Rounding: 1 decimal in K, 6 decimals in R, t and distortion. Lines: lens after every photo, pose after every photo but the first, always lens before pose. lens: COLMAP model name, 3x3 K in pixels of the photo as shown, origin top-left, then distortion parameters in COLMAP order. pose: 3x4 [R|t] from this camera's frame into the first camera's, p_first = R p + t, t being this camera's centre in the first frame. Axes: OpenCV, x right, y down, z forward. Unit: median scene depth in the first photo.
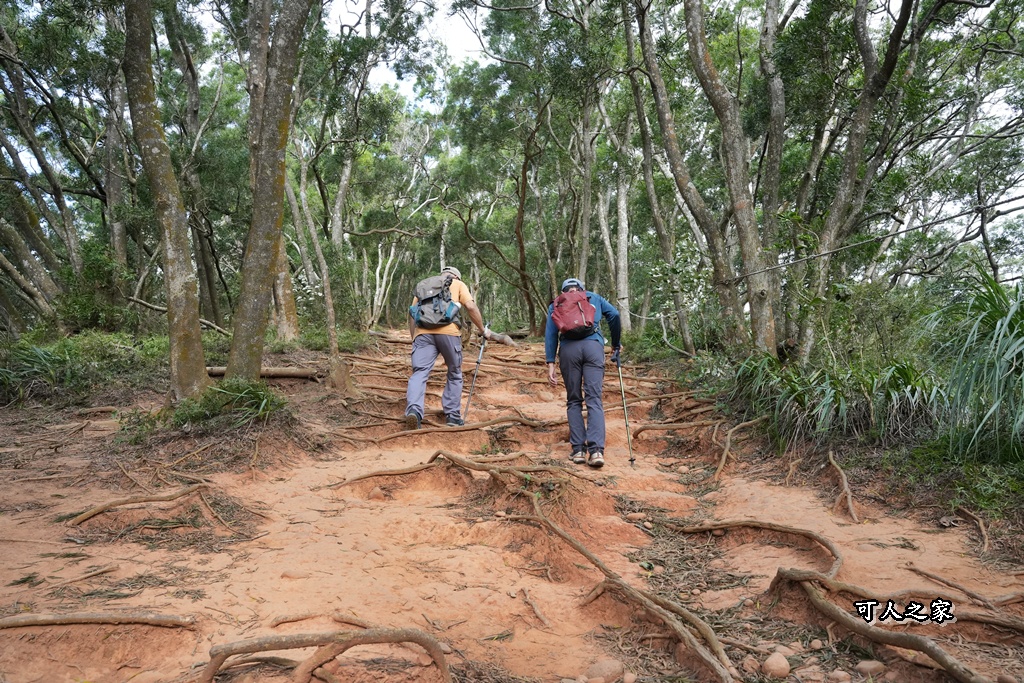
lens RADIAL K [[703.0, 0, 506.6], [0, 703.0, 350.0], [0, 0, 1]] dist [-0.181367, 0.142836]
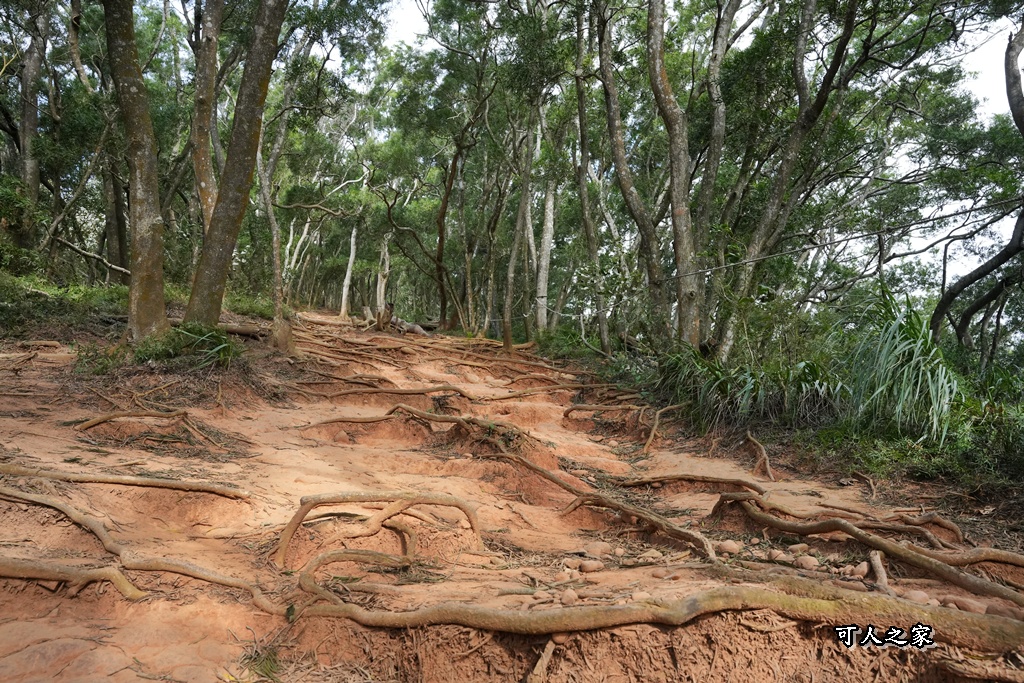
lens RADIAL K [[713.1, 0, 512.0], [0, 713.1, 341.5], [0, 0, 1]] dist [-0.163369, 0.131292]
pose [[0.985738, 0.090186, 0.142082, -0.075759], [-0.089050, 0.995924, -0.014350, 0.041372], [-0.142797, 0.001493, 0.989751, -0.086423]]
